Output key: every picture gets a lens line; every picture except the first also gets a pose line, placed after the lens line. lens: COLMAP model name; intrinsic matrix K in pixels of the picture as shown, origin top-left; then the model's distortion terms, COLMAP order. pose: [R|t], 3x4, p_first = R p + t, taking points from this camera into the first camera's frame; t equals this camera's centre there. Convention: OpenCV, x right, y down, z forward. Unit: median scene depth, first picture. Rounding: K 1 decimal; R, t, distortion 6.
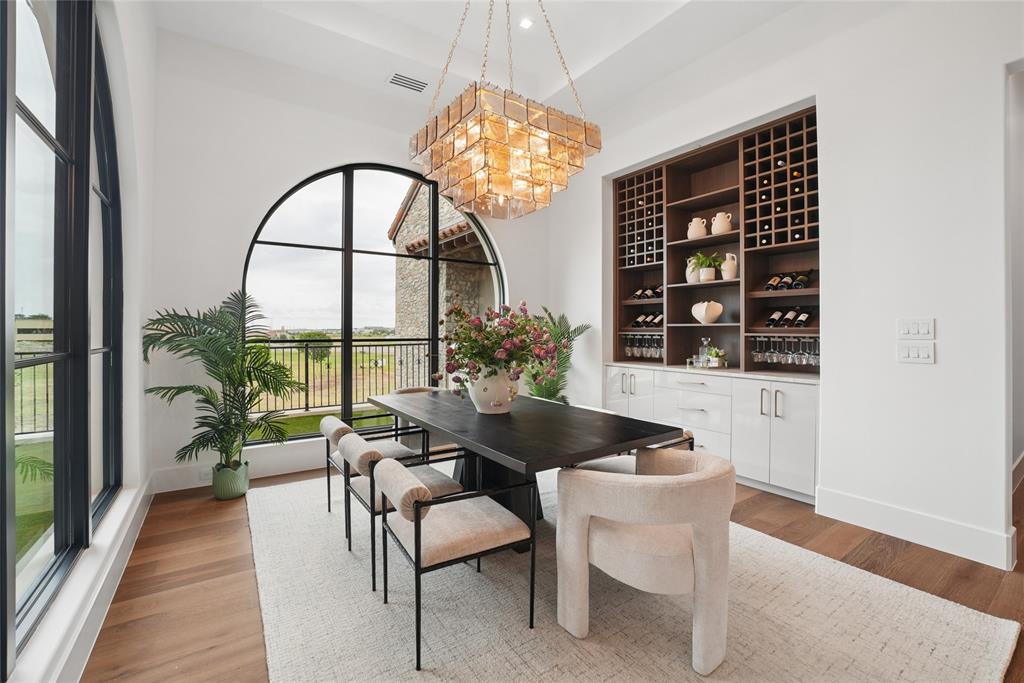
lens RADIAL K [[429.4, 0, 512.7], [0, 429.4, 339.6], [0, 0, 1]] dist [0.000979, 0.000894]
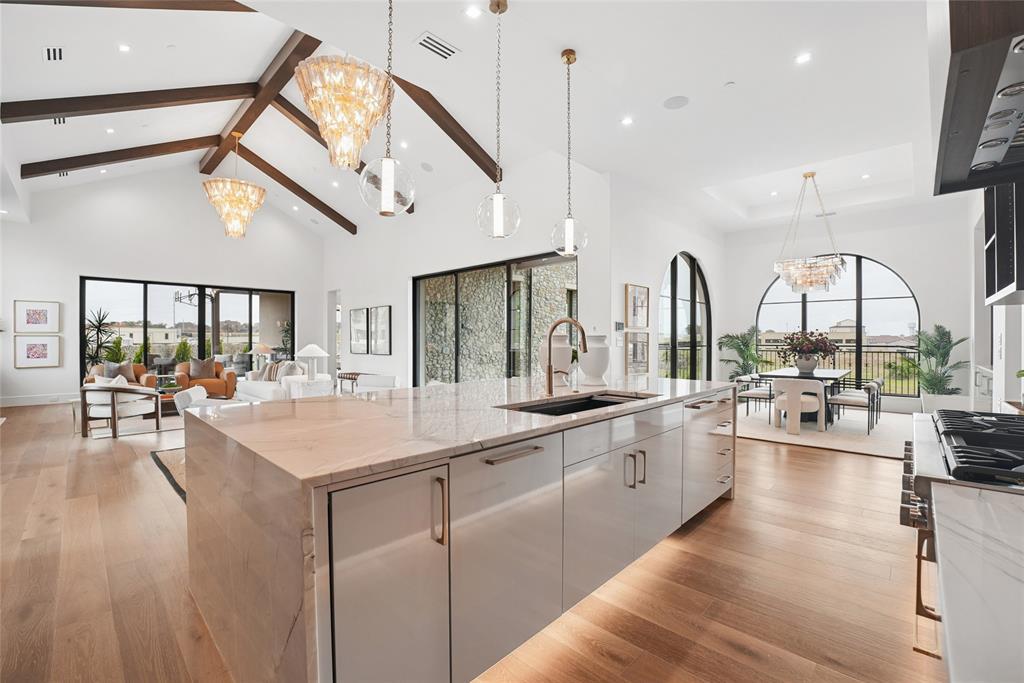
lens RADIAL K [[429.4, 0, 511.2], [0, 429.4, 343.3], [0, 0, 1]] dist [0.000979, 0.000894]
pose [[0.204088, 0.000276, -0.978953, 1.743686], [0.001797, 0.999998, 0.000656, -0.009536], [0.978951, -0.001893, 0.204087, -1.033854]]
